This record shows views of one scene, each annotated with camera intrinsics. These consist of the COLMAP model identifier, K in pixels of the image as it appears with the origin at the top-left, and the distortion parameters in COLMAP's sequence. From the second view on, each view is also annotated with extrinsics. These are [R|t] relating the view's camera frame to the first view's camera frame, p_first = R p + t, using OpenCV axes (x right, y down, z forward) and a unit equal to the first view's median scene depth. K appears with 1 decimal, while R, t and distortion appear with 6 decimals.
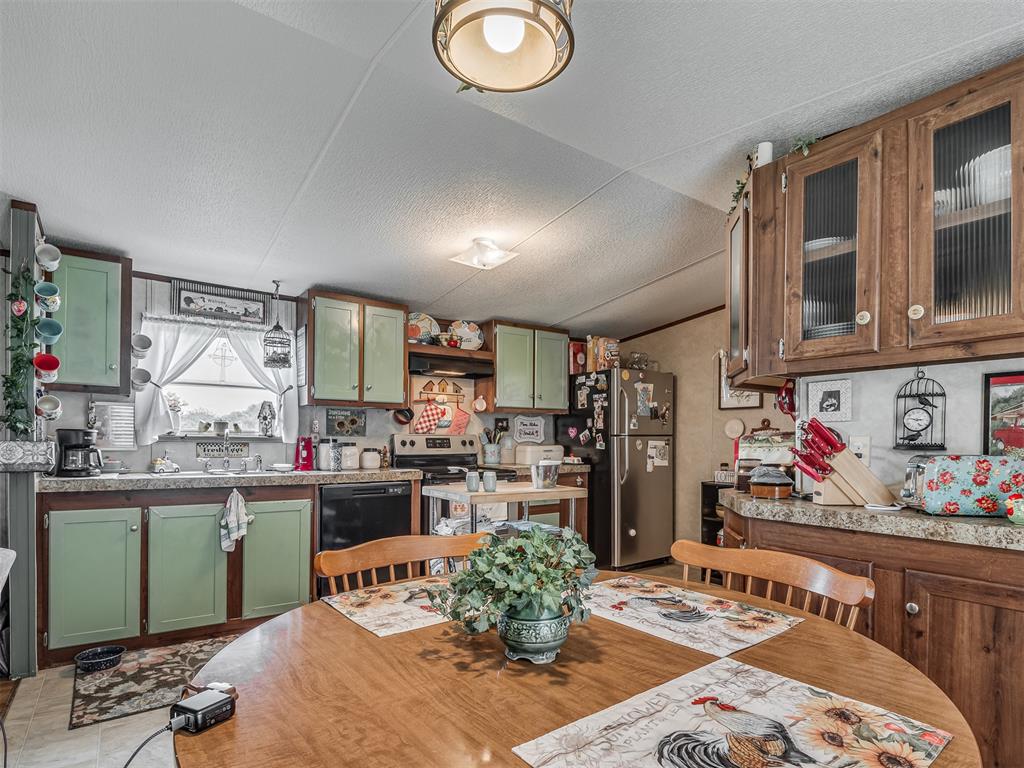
lens RADIAL K [[547.1, 0, 513.3], [0, 547.1, 442.8], [0, 0, 1]] dist [0.000079, -0.022670]
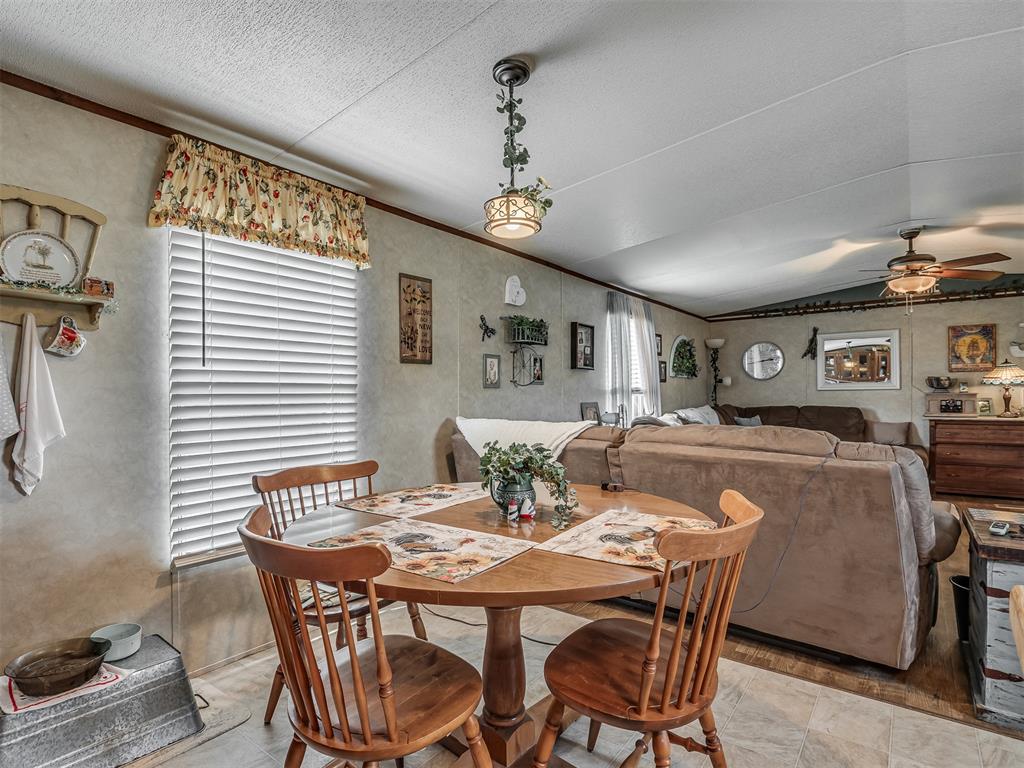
lens RADIAL K [[532.6, 0, 516.6], [0, 532.6, 393.0], [0, 0, 1]] dist [-0.001276, -0.017851]
pose [[-0.955188, -0.000391, -0.296001, 0.139752], [-0.001339, 0.999995, 0.002997, 0.001240], [0.295998, 0.003259, -0.955183, 0.688172]]
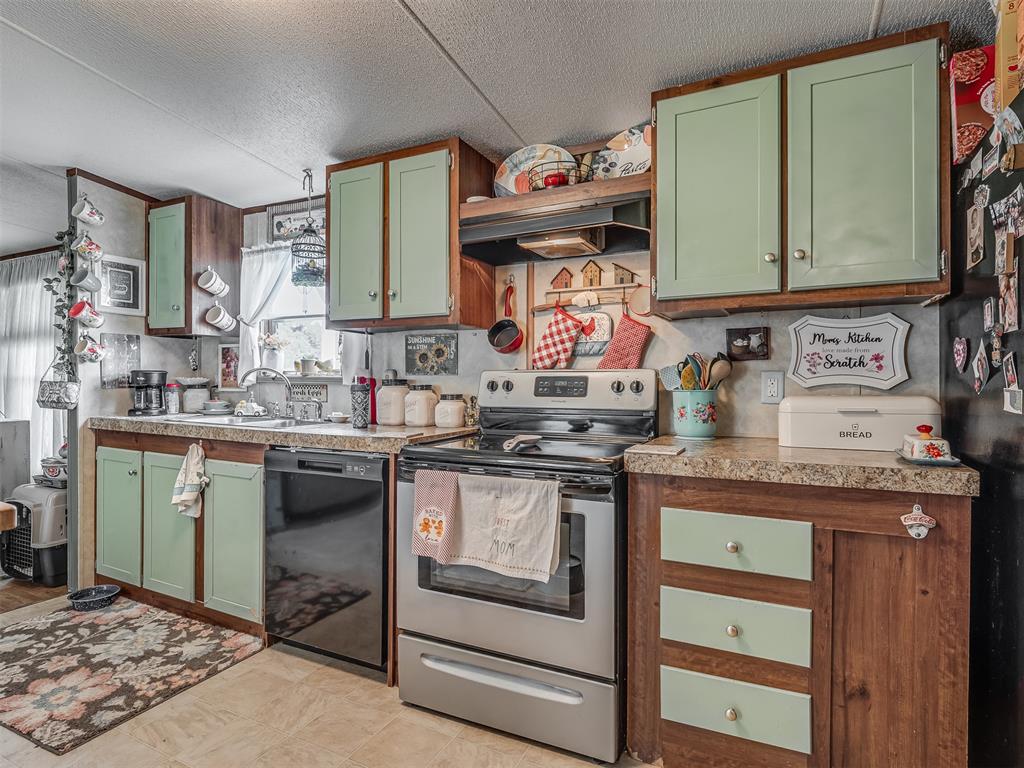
lens RADIAL K [[529.6, 0, 511.3], [0, 529.6, 383.3], [0, 0, 1]] dist [-0.000134, -0.007091]
pose [[0.470274, -0.000652, -0.882520, 0.334780], [-0.006471, 0.999970, -0.004187, -0.000248], [0.882497, 0.007679, 0.470255, 0.876915]]
